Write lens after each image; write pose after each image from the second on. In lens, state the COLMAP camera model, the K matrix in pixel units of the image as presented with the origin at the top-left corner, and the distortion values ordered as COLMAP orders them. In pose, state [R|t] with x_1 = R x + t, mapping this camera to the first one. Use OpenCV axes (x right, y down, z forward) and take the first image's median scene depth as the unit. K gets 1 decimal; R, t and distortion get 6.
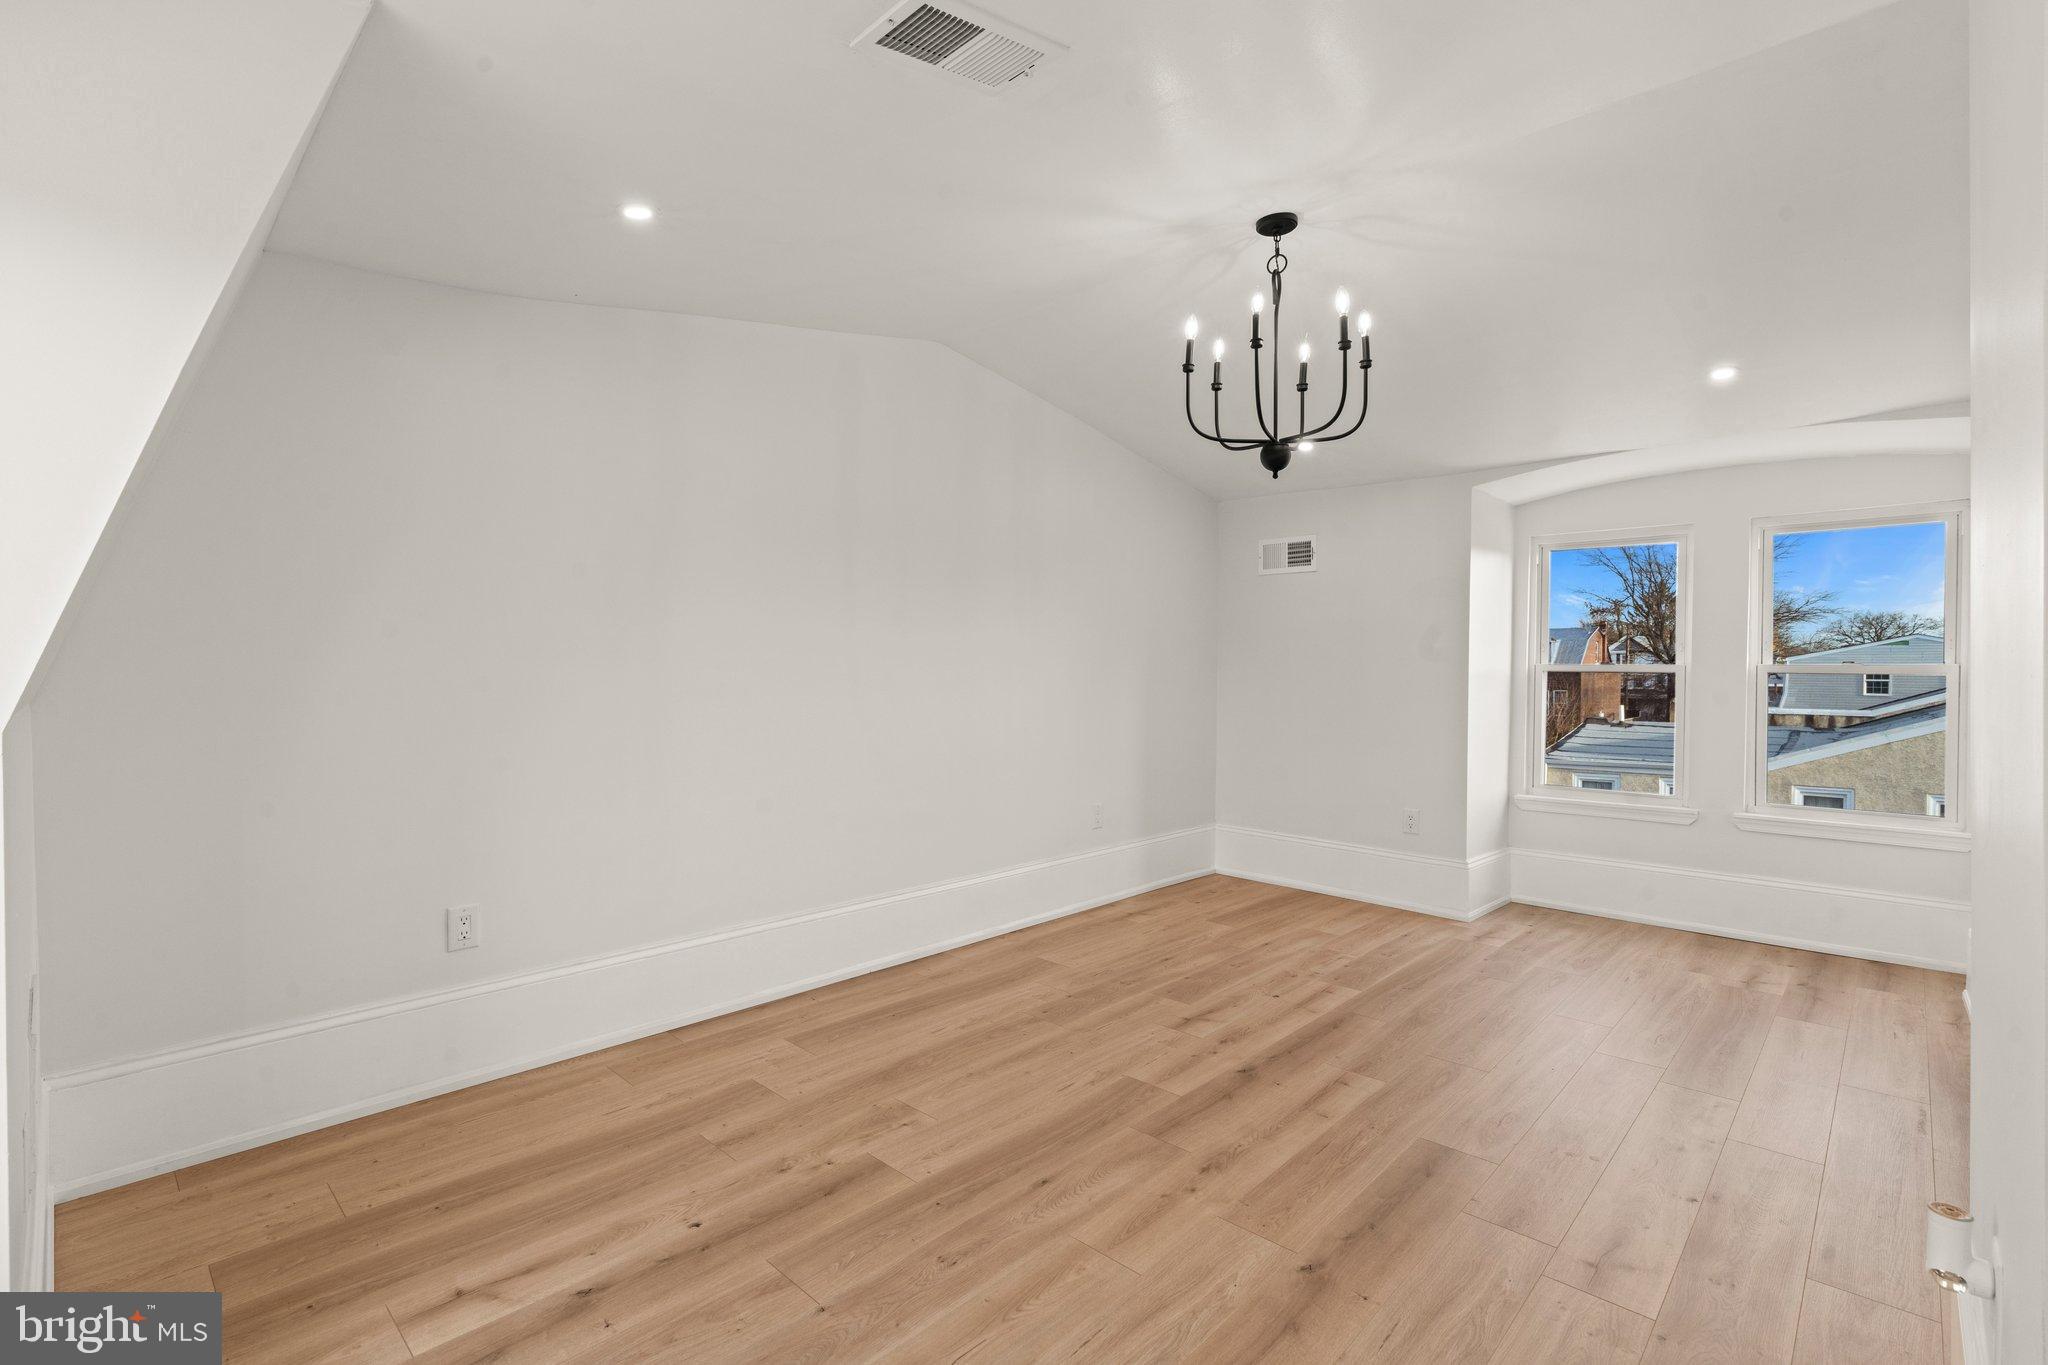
lens RADIAL K [[919.8, 0, 1022.3], [0, 919.8, 672.5], [0, 0, 1]] dist [-0.003423, 0.000153]
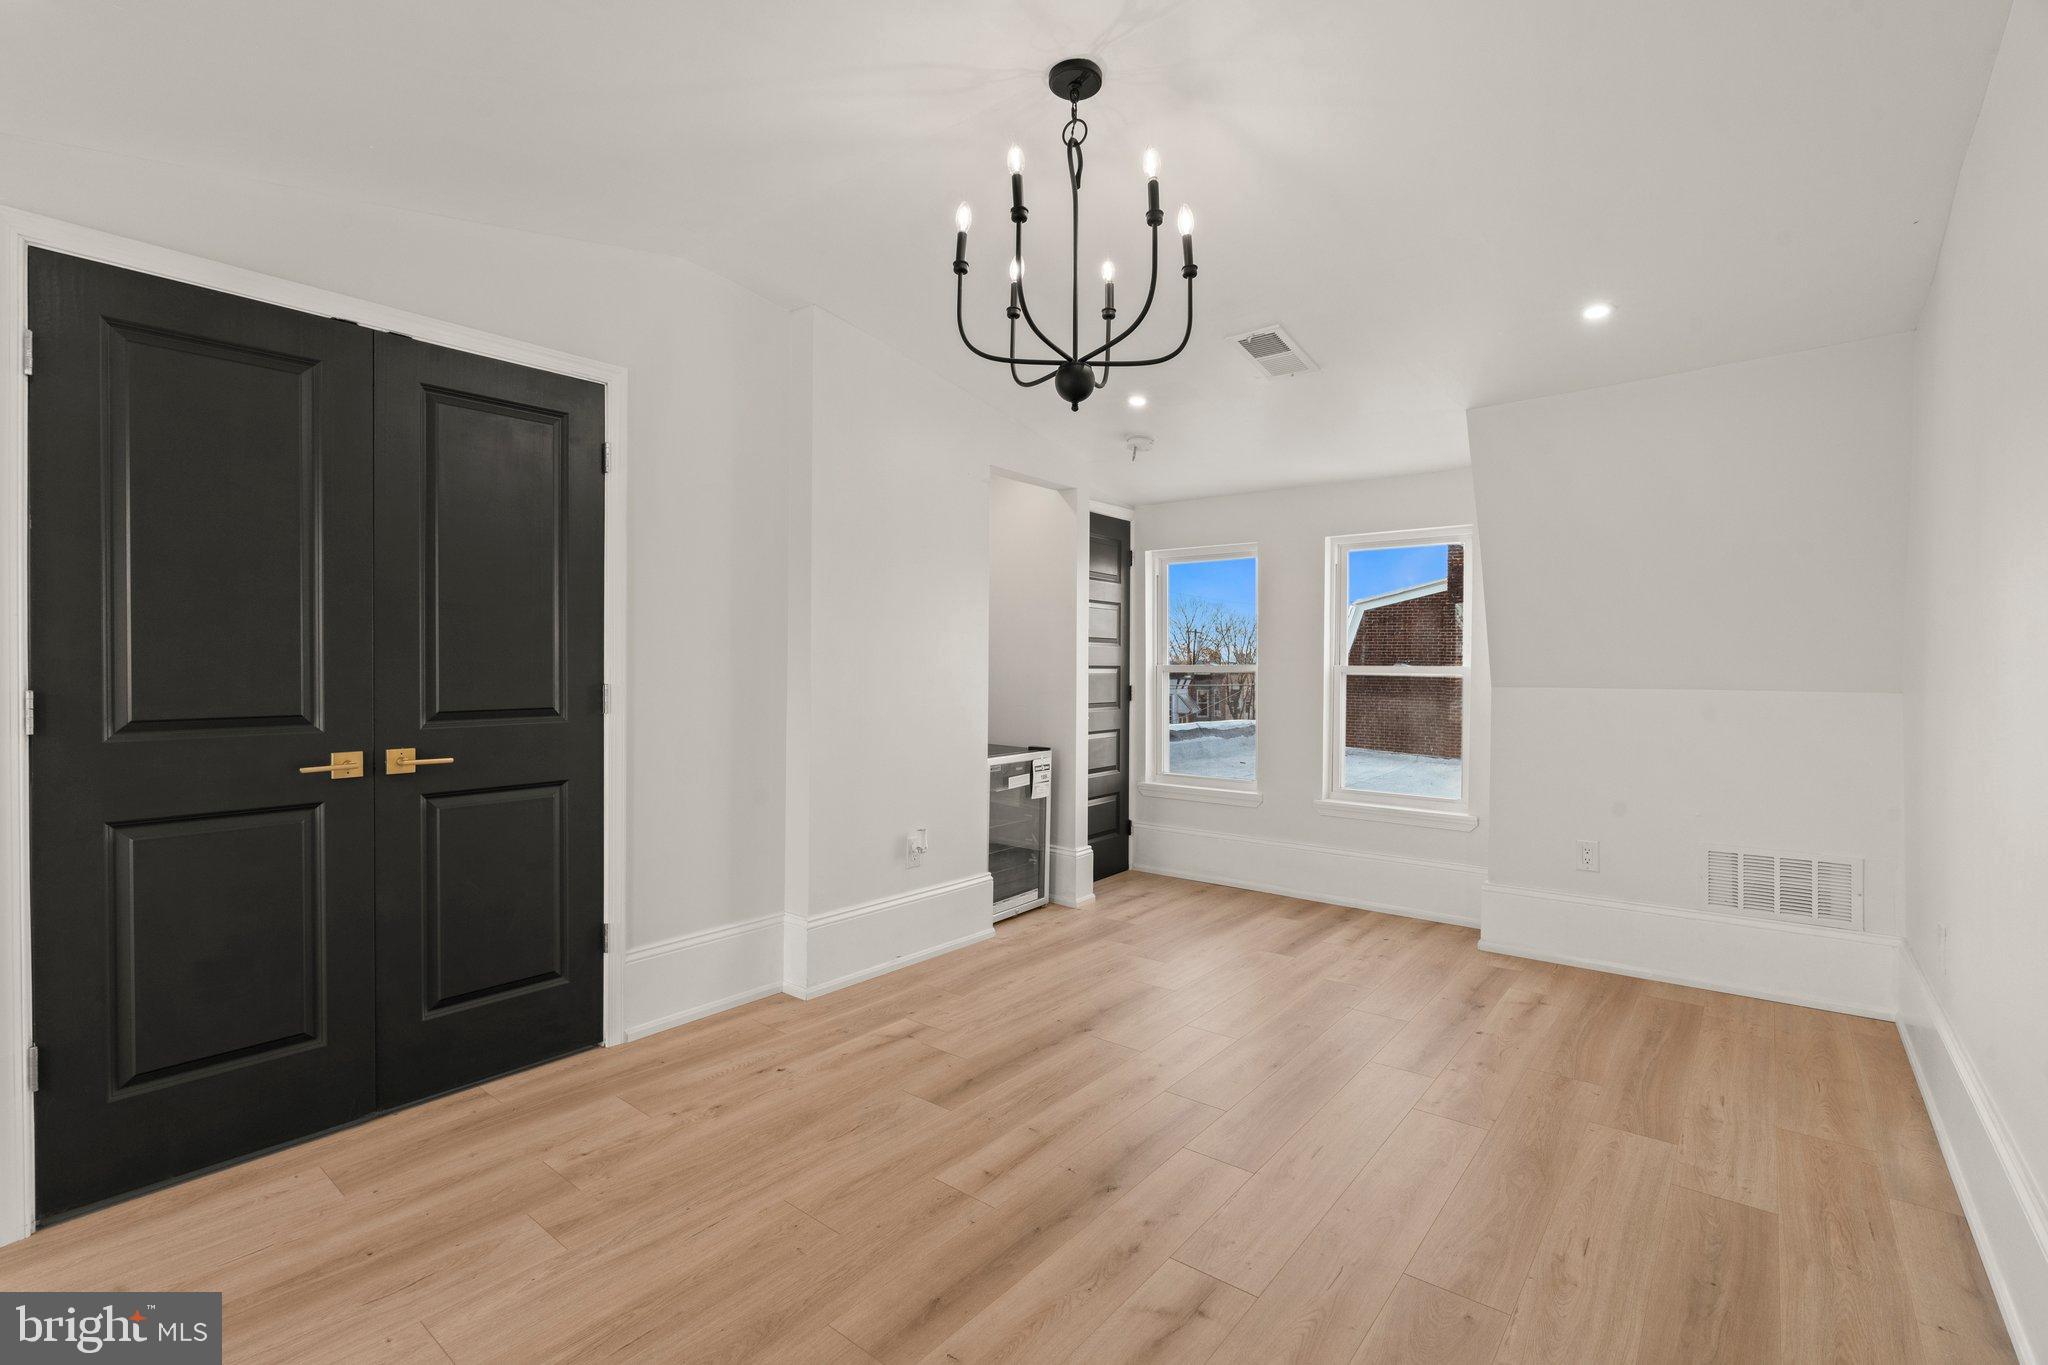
lens RADIAL K [[919.8, 0, 1022.3], [0, 919.8, 672.5], [0, 0, 1]] dist [-0.003423, 0.000153]
pose [[-0.996356, -0.008380, -0.084876, 0.412297], [-0.009301, 0.999902, 0.010454, -0.002092], [0.084780, 0.011205, -0.996337, 1.894093]]
